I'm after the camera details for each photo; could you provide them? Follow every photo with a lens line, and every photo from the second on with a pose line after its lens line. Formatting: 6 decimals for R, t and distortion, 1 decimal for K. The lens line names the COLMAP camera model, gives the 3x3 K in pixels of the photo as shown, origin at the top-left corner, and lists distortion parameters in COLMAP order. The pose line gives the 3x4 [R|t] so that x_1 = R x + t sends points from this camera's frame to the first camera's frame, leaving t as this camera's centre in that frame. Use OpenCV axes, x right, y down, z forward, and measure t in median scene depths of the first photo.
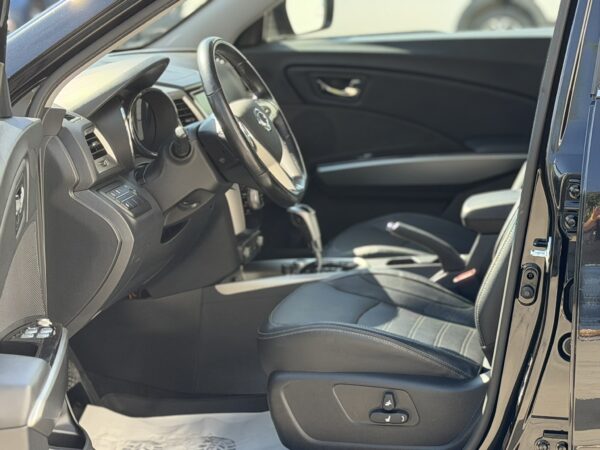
lens RADIAL K [[1608.2, 0, 300.2], [0, 1608.2, 225.0], [0, 0, 1]] dist [0.152355, 0.000000]
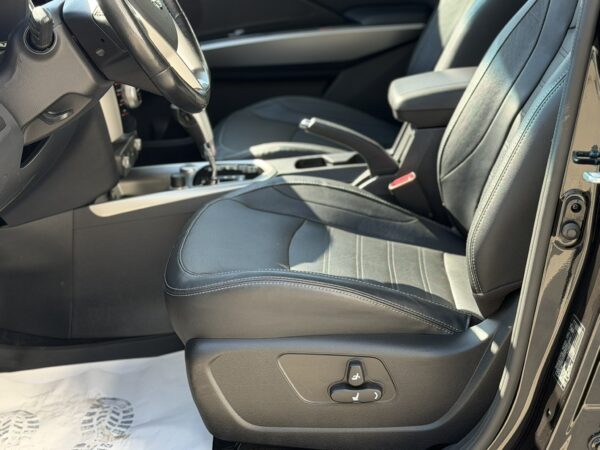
lens RADIAL K [[1171.6, 0, 299.4], [0, 1171.6, 224.3], [0, 0, 1]] dist [0.094792, 0.000000]
pose [[0.984485, -0.063642, 0.163517, -0.048828], [0.042217, 0.990441, 0.131316, -0.027627], [-0.170312, -0.122375, 0.977762, 0.431948]]
